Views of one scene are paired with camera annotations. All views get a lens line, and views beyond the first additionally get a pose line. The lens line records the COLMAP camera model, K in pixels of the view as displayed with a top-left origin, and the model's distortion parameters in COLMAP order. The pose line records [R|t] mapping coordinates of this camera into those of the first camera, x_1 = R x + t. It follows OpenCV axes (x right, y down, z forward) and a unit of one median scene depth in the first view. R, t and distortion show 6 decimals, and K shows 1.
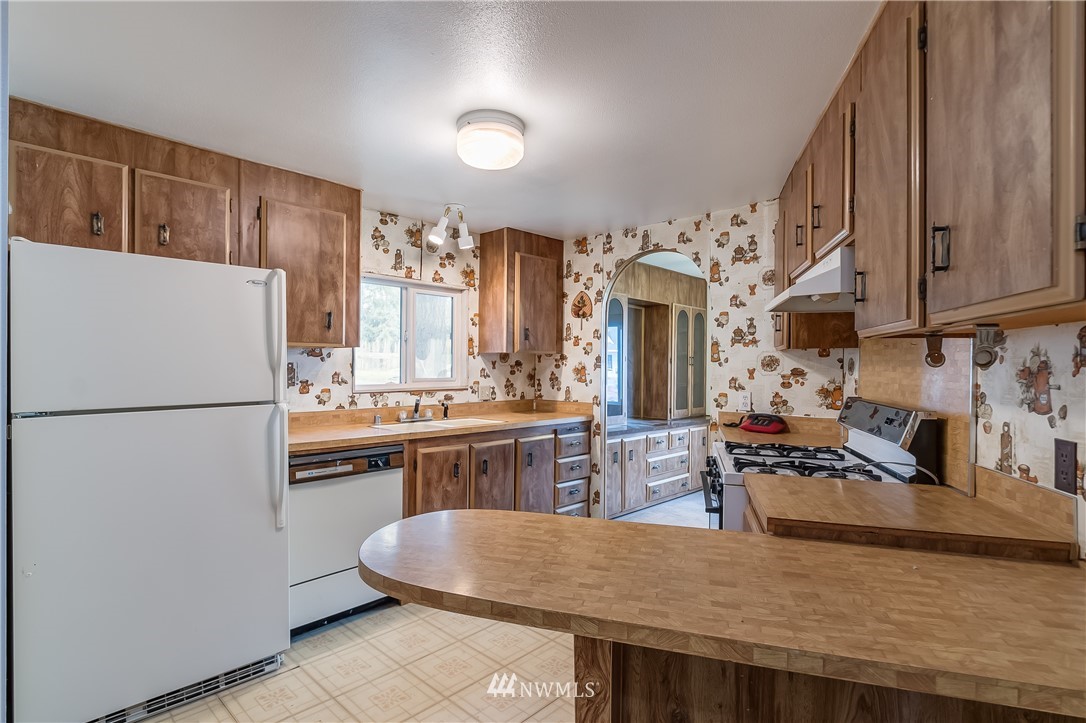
lens RADIAL K [[533.4, 0, 518.1], [0, 533.4, 363.4], [0, 0, 1]] dist [0.000791, -0.000232]
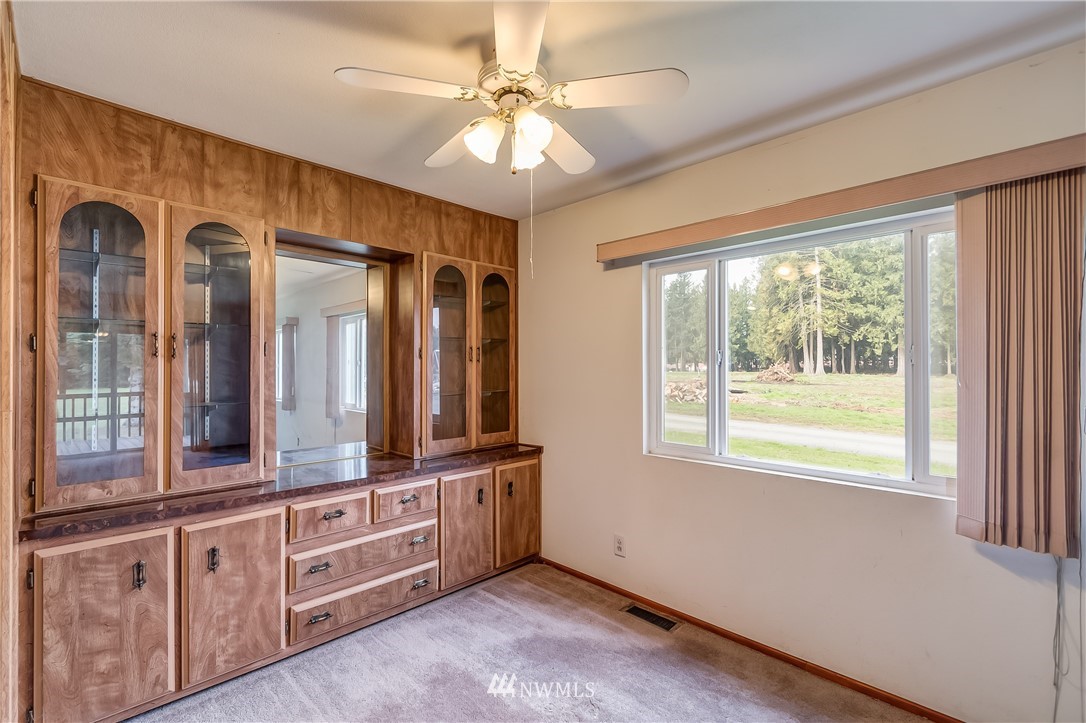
lens RADIAL K [[482.4, 0, 515.2], [0, 482.4, 361.9], [0, 0, 1]] dist [0.004649, -0.003002]
pose [[0.999853, -0.009260, -0.014415, 0.403255], [0.009146, 0.999927, -0.007926, 0.008779], [0.014488, 0.007793, 0.999865, 0.504076]]
